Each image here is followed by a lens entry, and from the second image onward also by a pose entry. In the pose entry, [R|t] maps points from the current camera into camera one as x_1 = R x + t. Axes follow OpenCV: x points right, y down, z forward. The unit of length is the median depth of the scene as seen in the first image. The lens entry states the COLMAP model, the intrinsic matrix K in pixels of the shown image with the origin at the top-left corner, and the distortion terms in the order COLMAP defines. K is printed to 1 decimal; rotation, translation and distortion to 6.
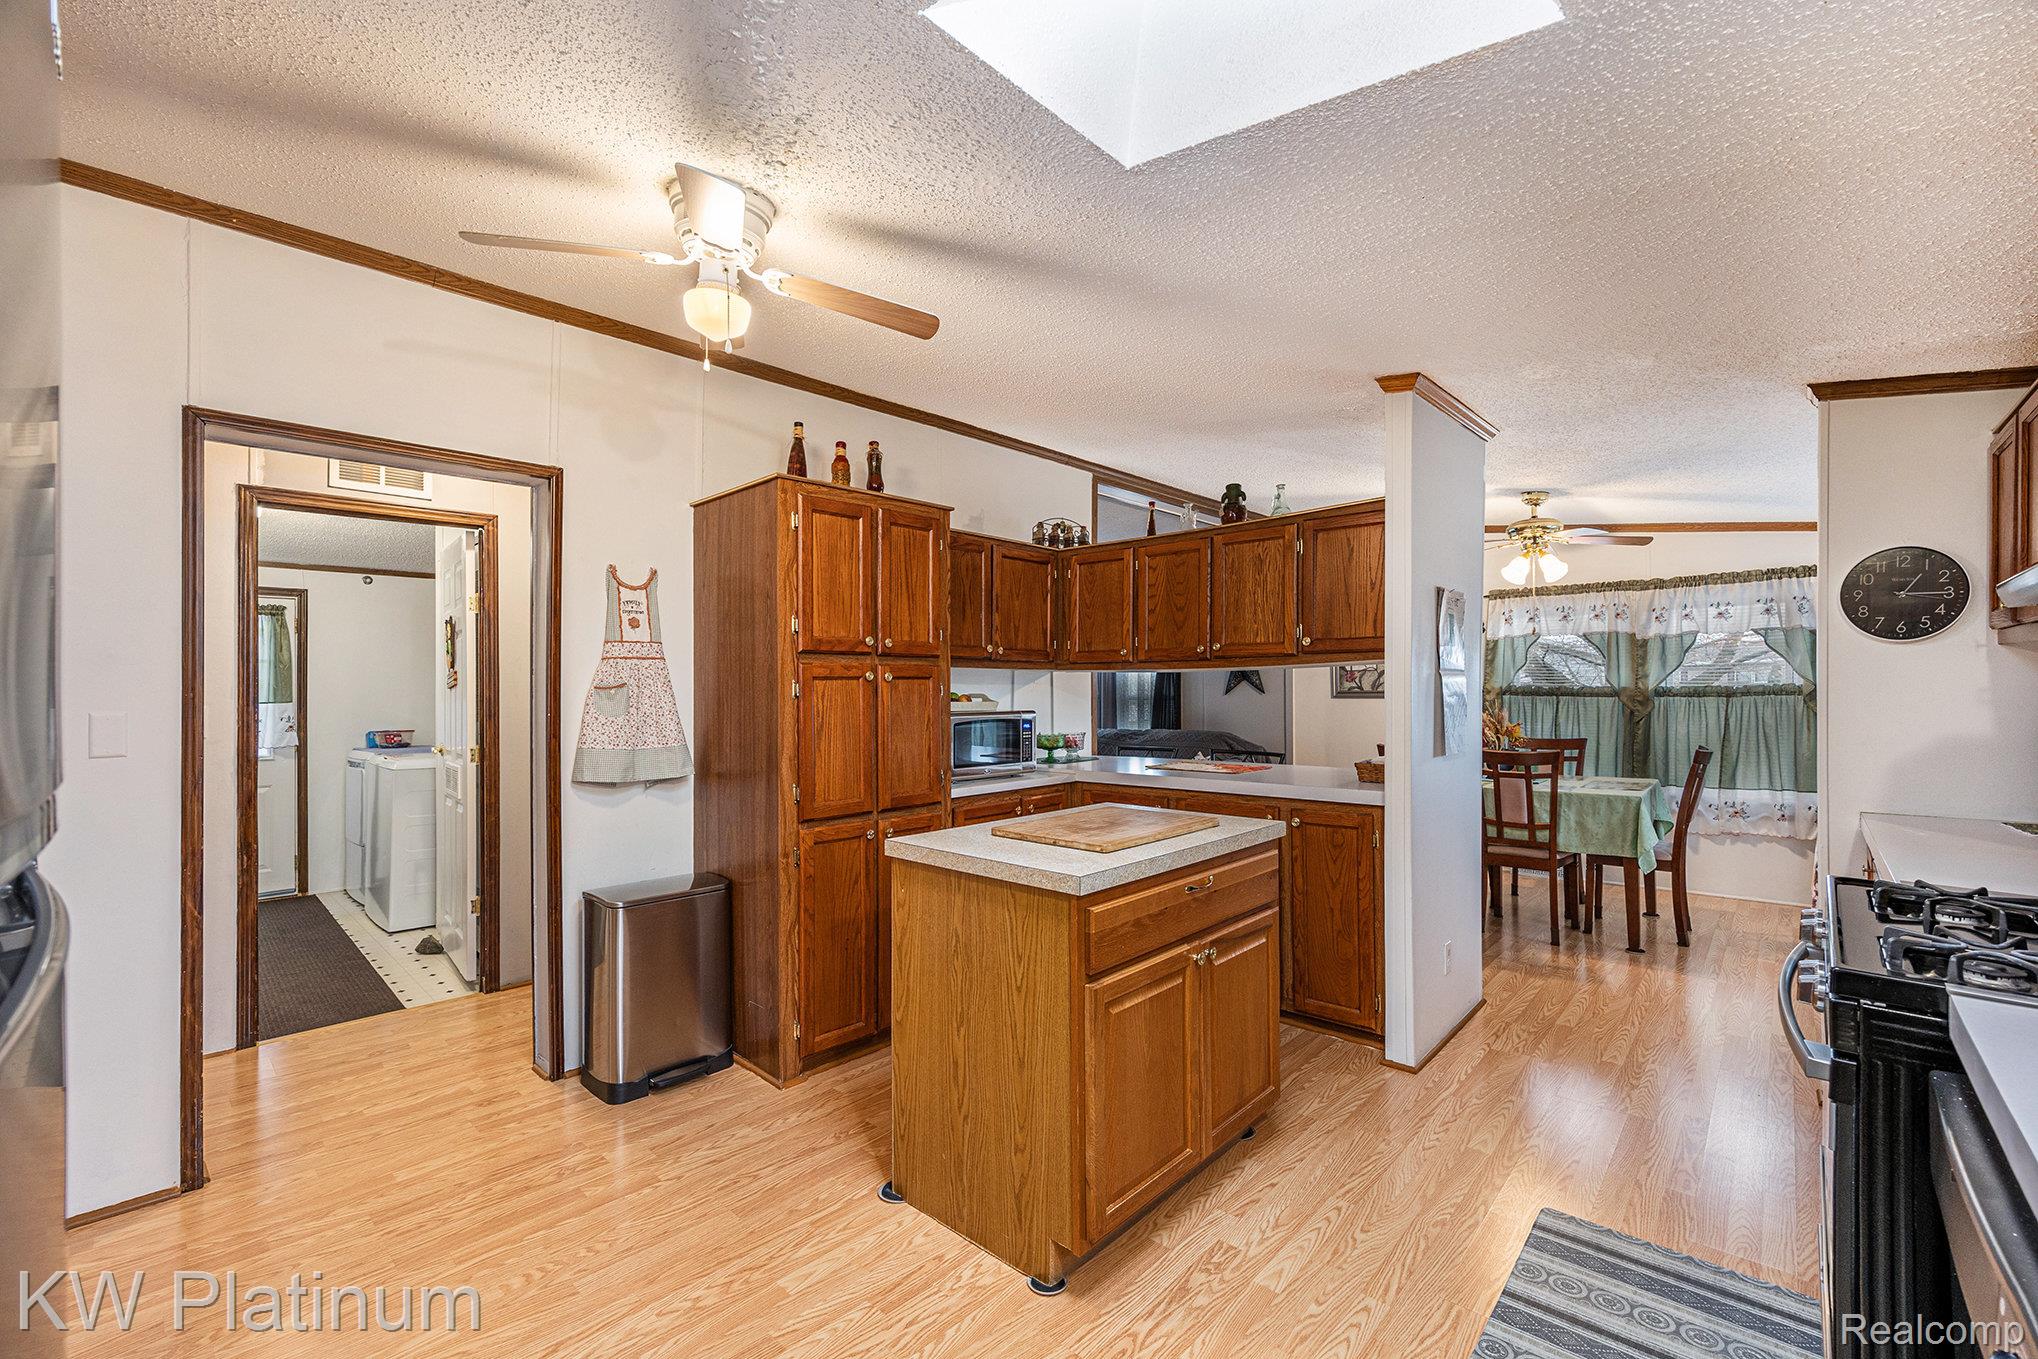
lens RADIAL K [[852.8, 0, 1018.7], [0, 852.8, 683.0], [0, 0, 1]] dist [-0.014003, -0.000604]
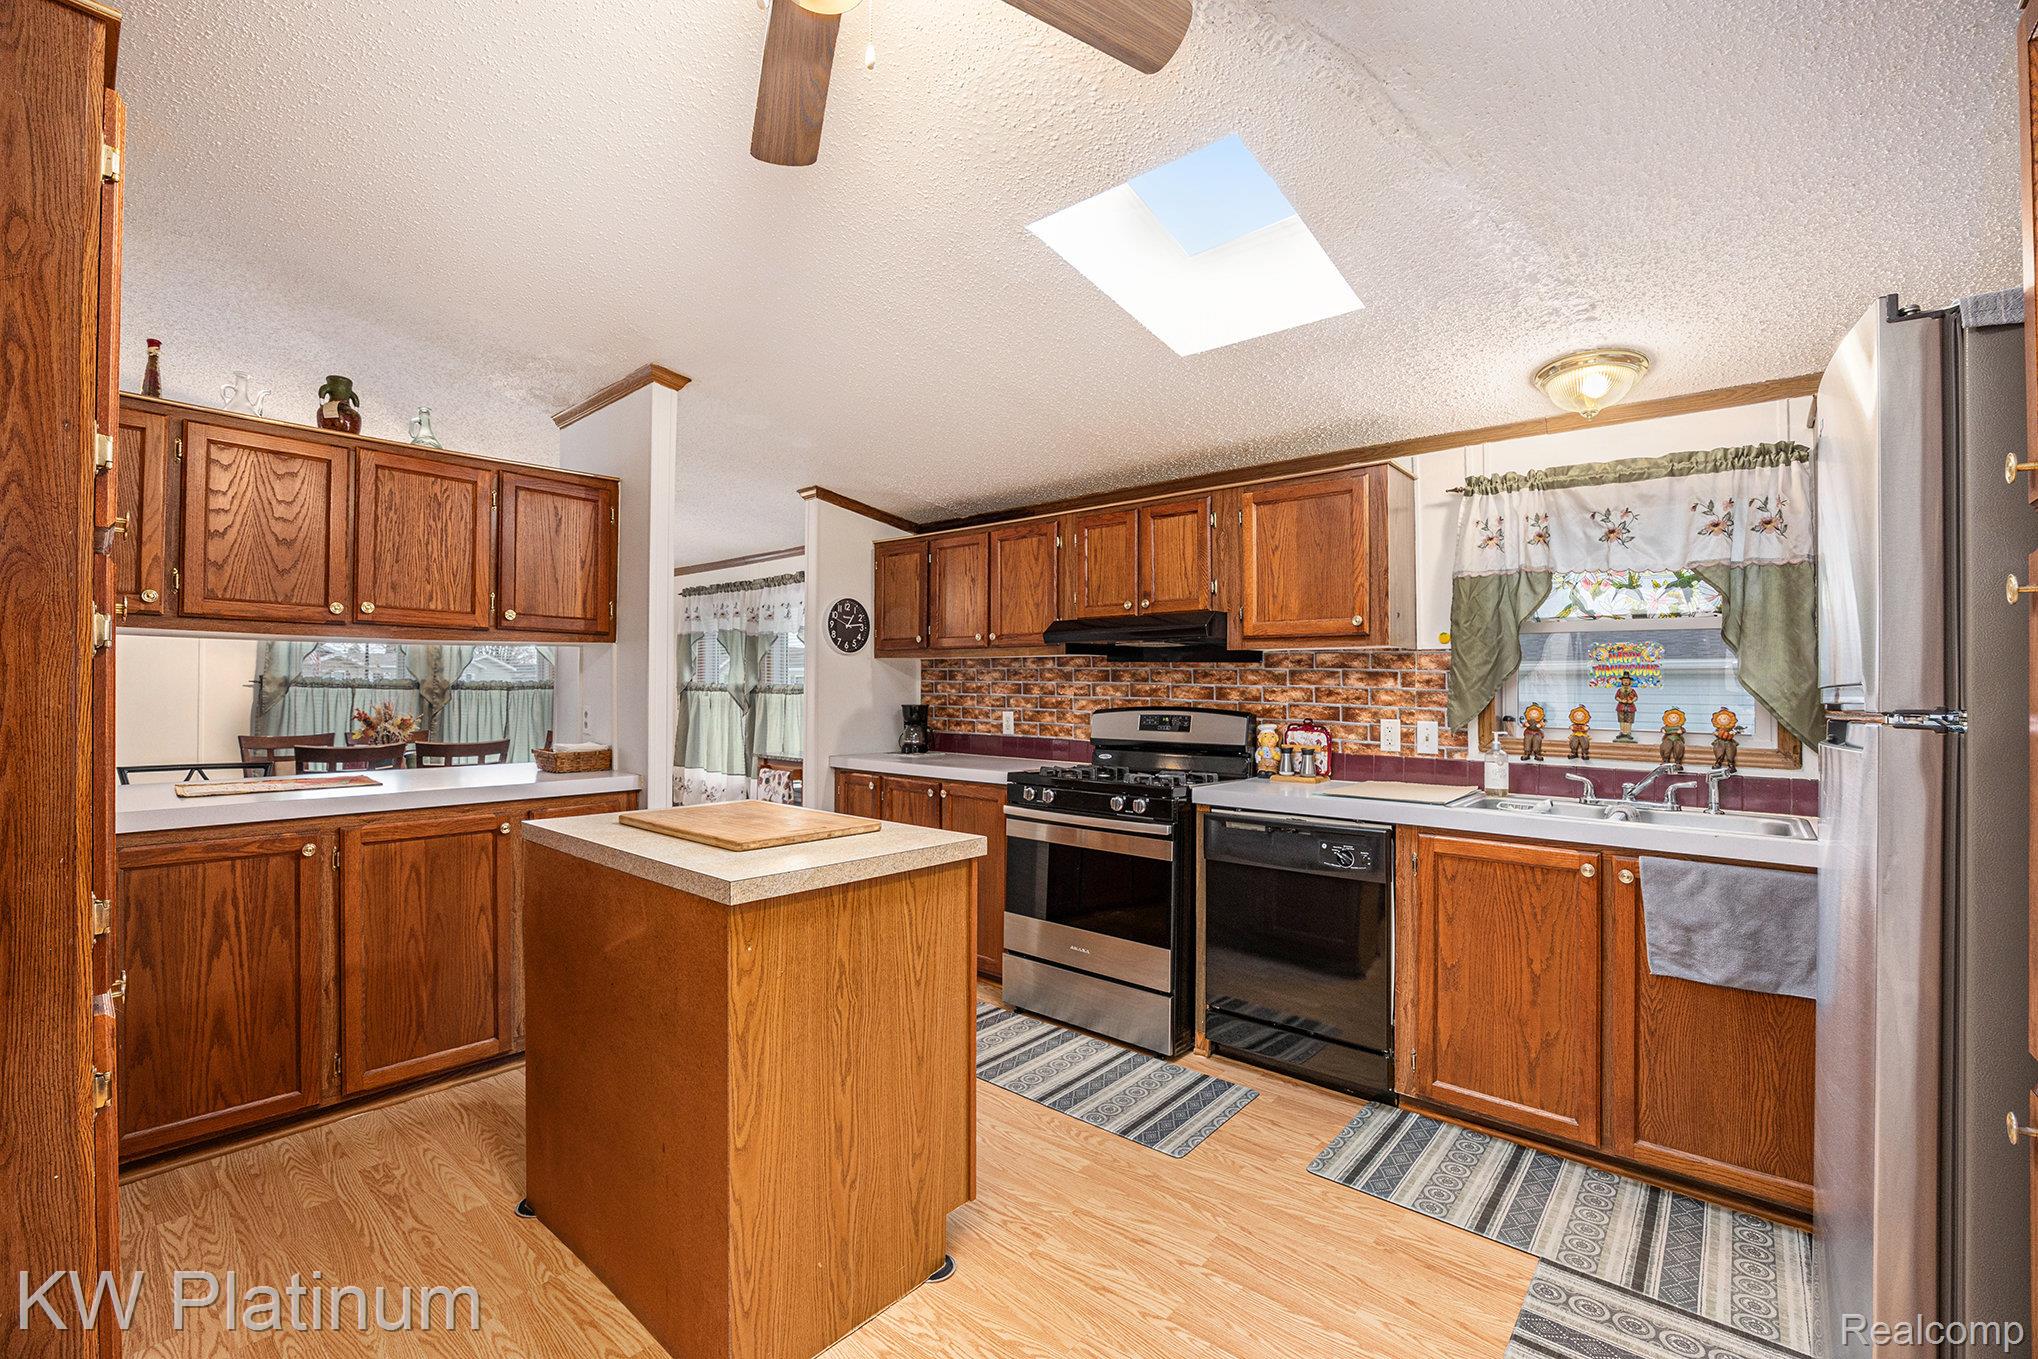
lens RADIAL K [[852.8, 0, 1022.0], [0, 852.8, 686.2], [0, 0, 1]] dist [-0.014003, -0.000604]
pose [[-0.029078, 0.012148, 0.999503, -0.875349], [-0.014528, 0.999815, -0.012574, 0.042656], [-0.999472, -0.014887, -0.028896, 0.859488]]
